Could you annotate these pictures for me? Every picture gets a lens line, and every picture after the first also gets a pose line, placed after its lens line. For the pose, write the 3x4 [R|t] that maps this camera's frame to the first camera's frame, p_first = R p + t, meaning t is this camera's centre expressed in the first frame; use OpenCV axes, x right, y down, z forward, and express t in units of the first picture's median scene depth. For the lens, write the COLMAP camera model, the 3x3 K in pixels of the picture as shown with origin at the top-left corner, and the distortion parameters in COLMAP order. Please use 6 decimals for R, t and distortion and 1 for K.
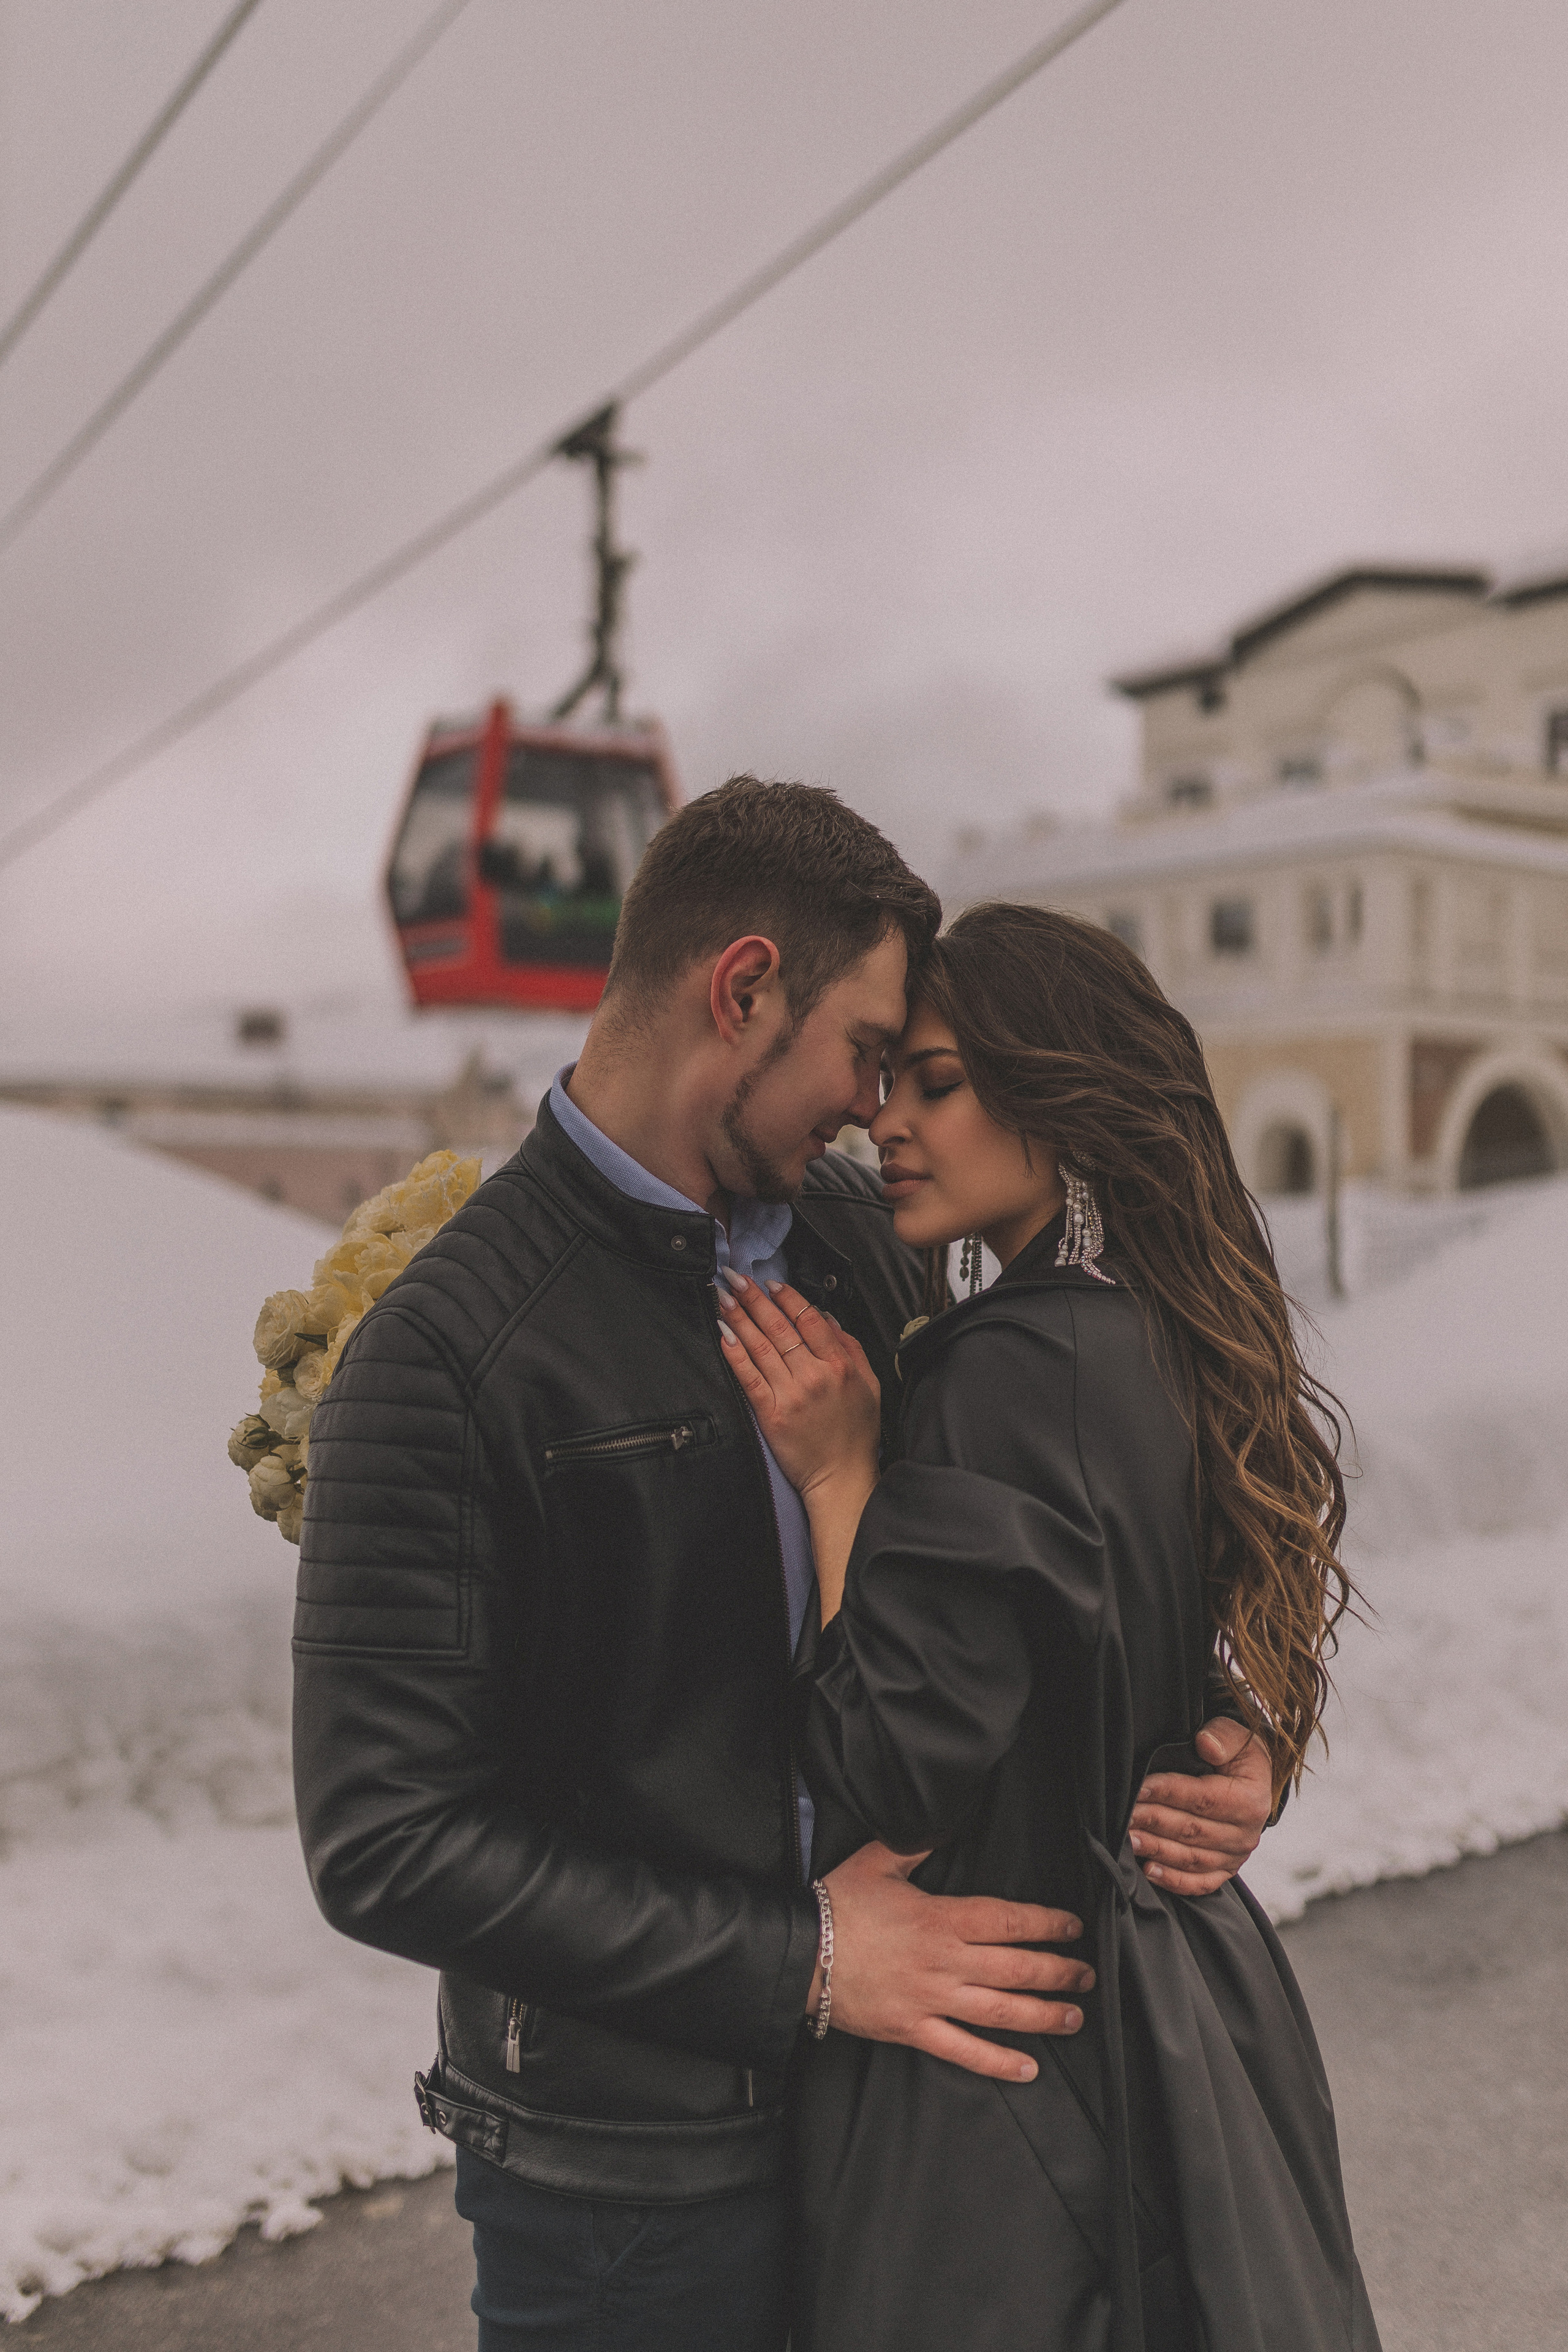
lens RADIAL K [[2574.0, 0, 732.5], [0, 2574.0, 1098.5], [0, 0, 1]] dist [-0.006439, 0.000000]
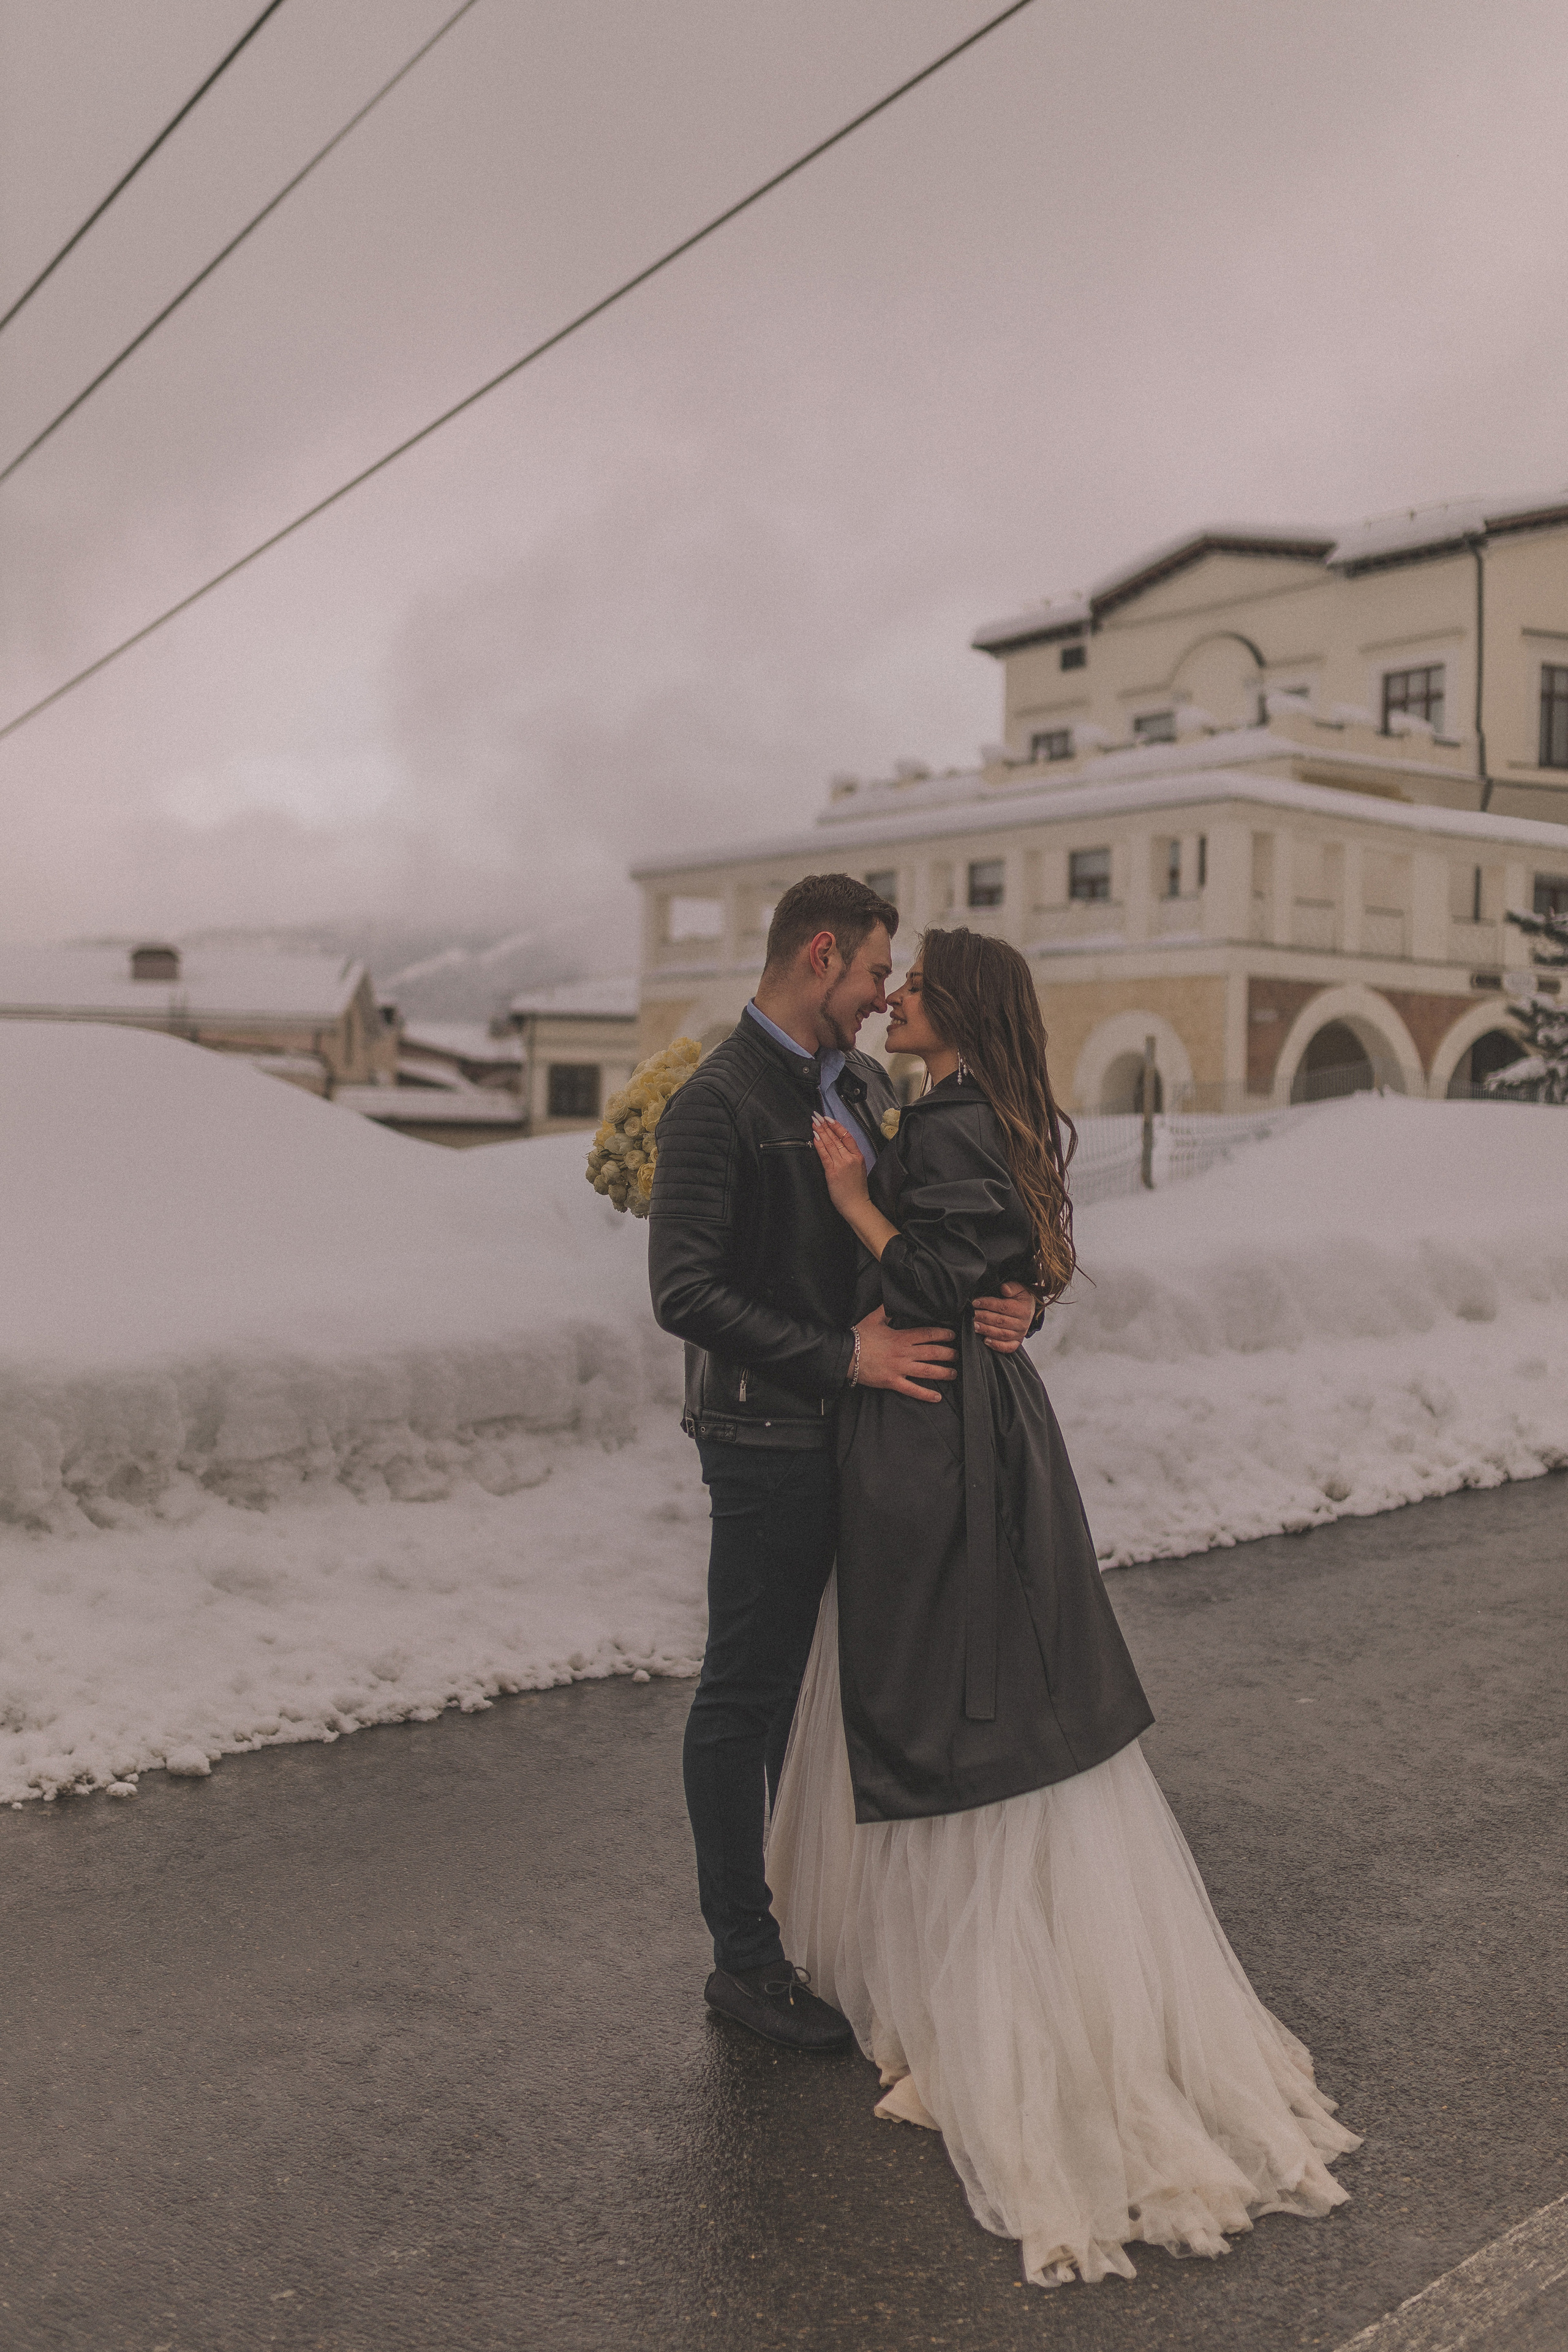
lens RADIAL K [[2433.8, 0, 753.9], [0, 2433.8, 1134.9], [0, 0, 1]] dist [-0.000507, 0.000000]
pose [[0.998477, 0.001780, 0.055143, -0.155427], [-0.004064, 0.999137, 0.041337, 0.013421], [-0.055022, -0.041498, 0.997622, -1.065783]]
